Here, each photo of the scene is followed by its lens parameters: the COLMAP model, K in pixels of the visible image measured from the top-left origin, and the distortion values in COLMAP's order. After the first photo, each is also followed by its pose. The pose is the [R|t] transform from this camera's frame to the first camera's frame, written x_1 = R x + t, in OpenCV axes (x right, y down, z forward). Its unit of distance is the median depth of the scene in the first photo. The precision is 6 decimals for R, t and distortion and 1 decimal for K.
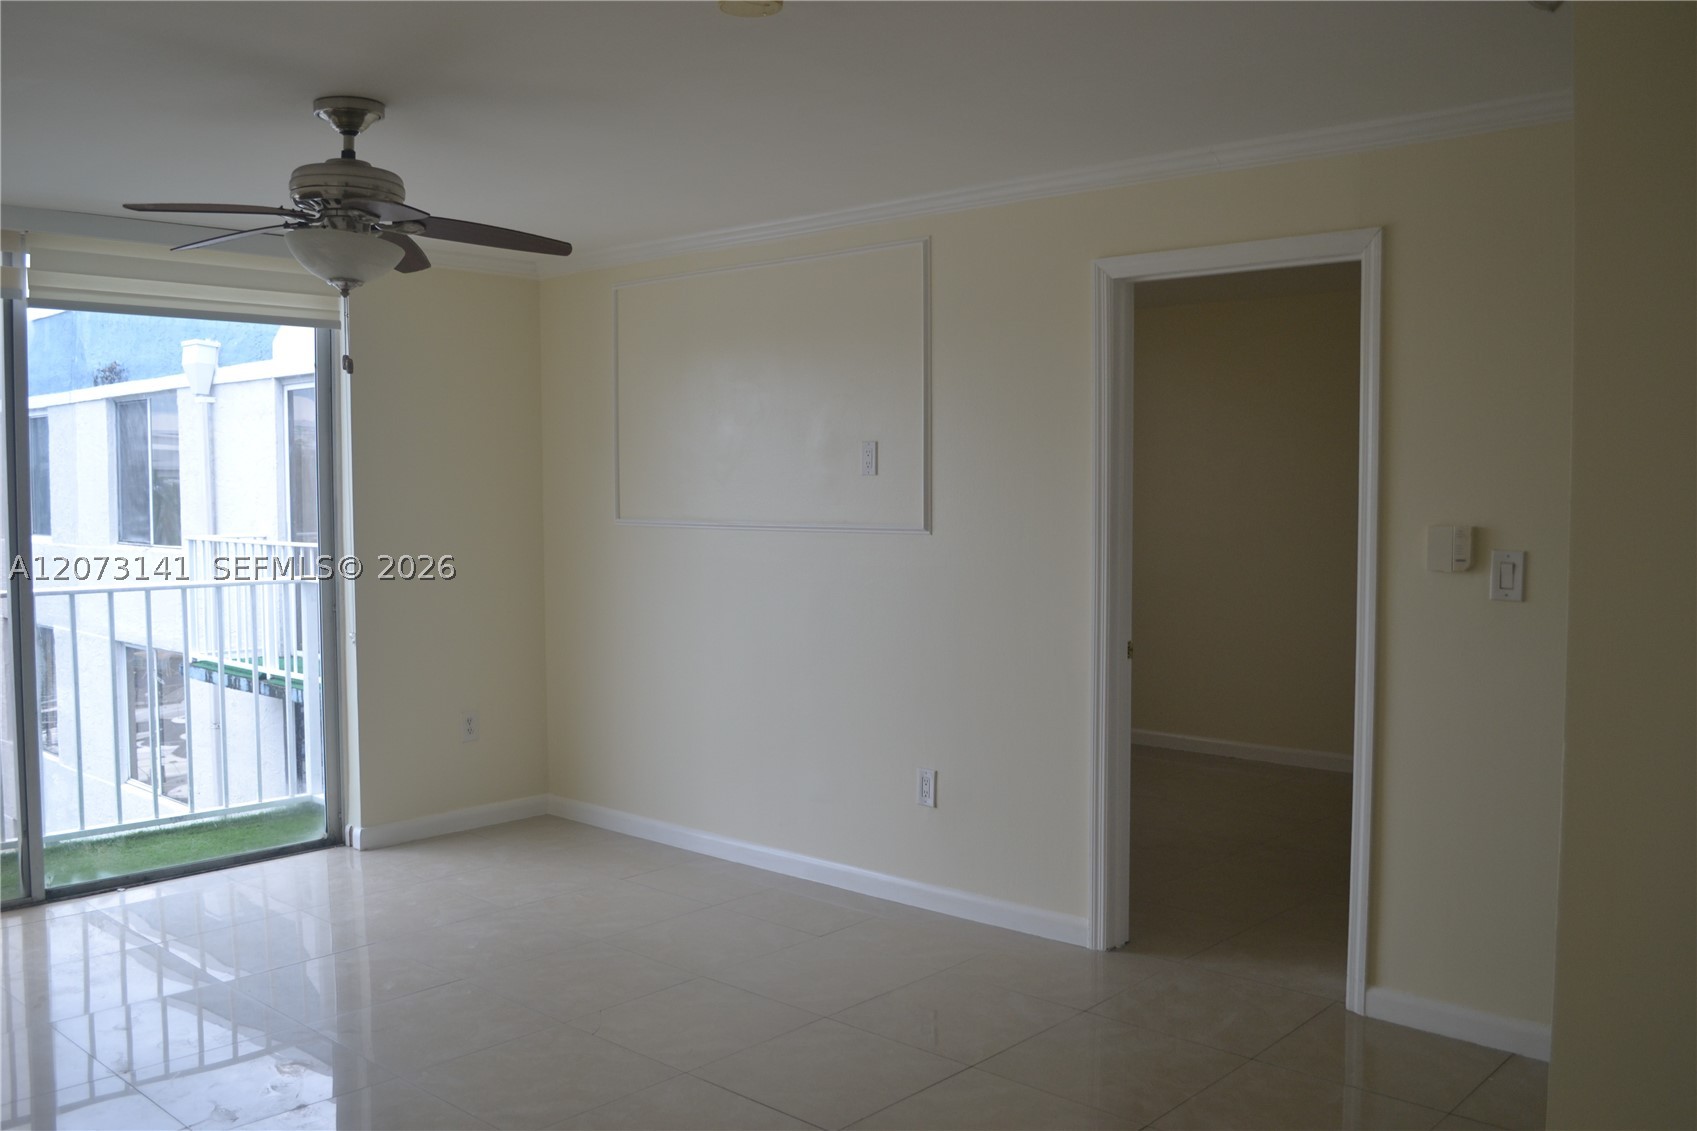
lens RADIAL K [[1522.2, 0, 785.6], [0, 1522.2, 565.6], [0, 0, 1]] dist [-0.045280, -0.002699]
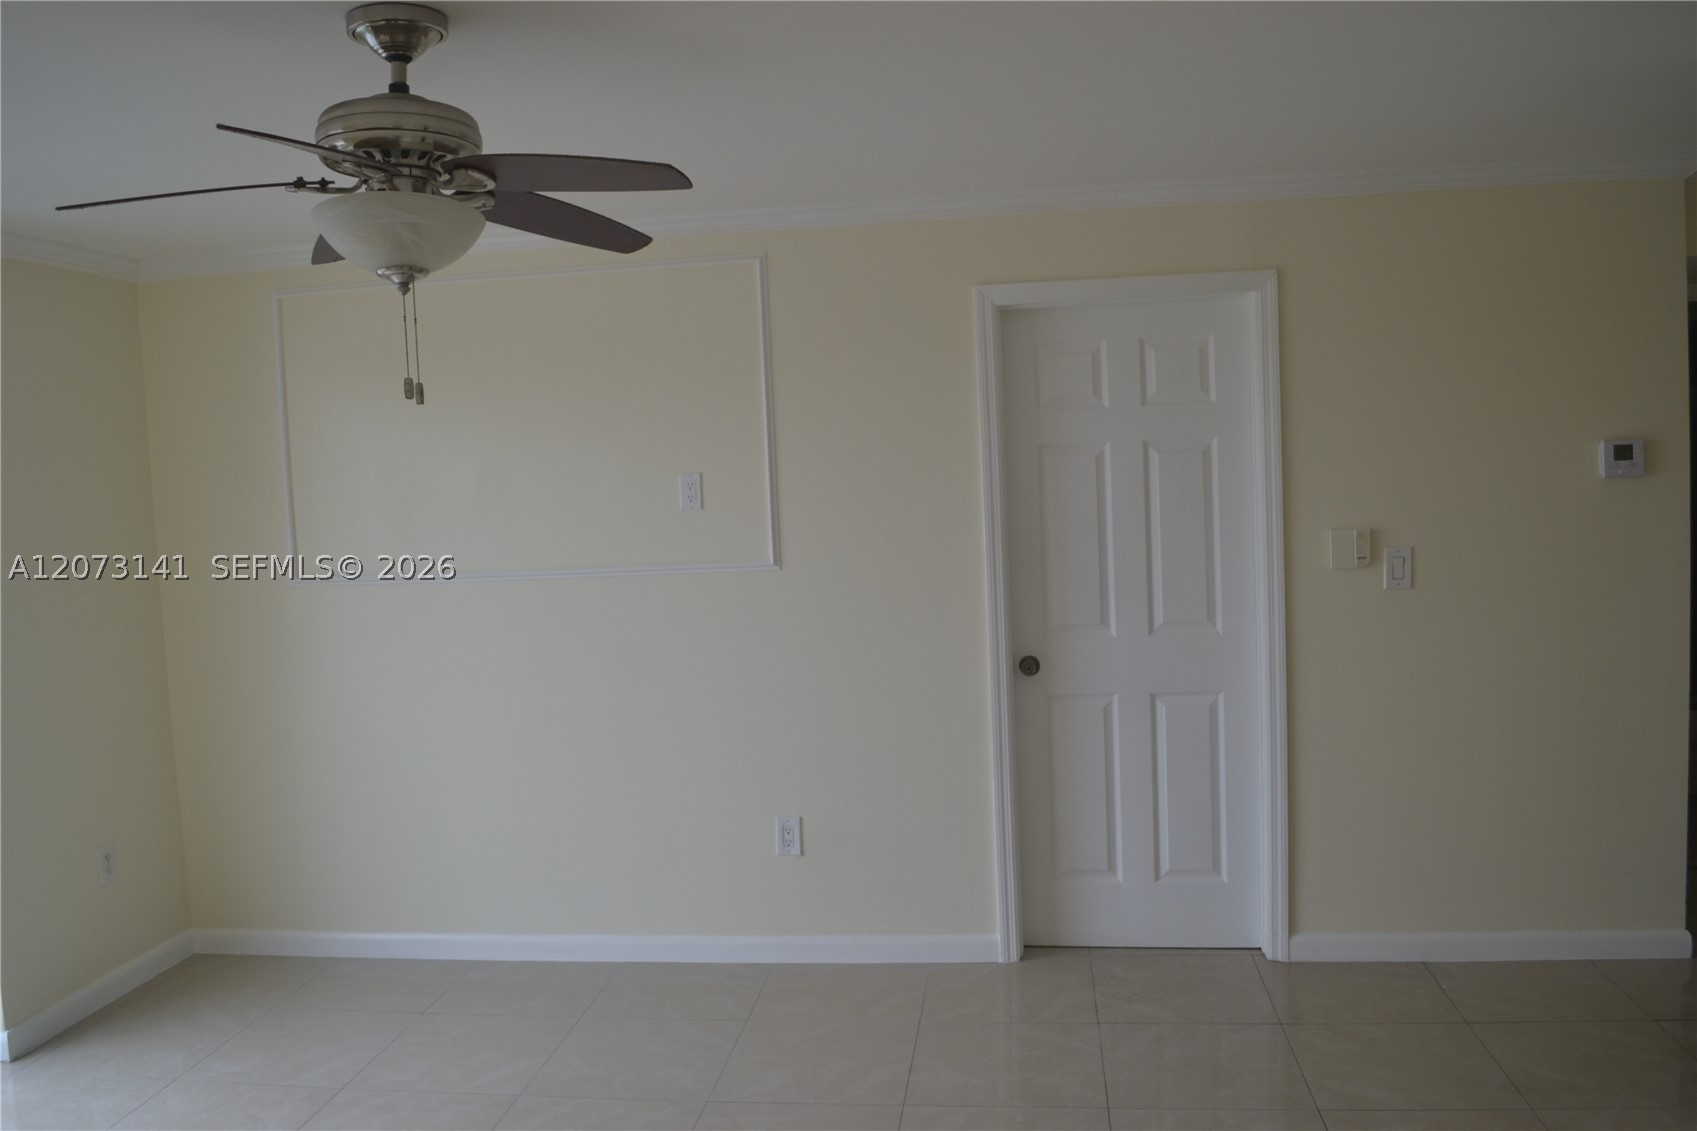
lens RADIAL K [[1395.9, 0, 839.7], [0, 1395.9, 572.6], [0, 0, 1]] dist [-0.076149, 0.003456]
pose [[0.802718, -0.076859, 0.591386, -0.484707], [0.076329, 0.996745, 0.025937, -0.047969], [-0.591454, 0.024320, 0.805972, 0.353830]]
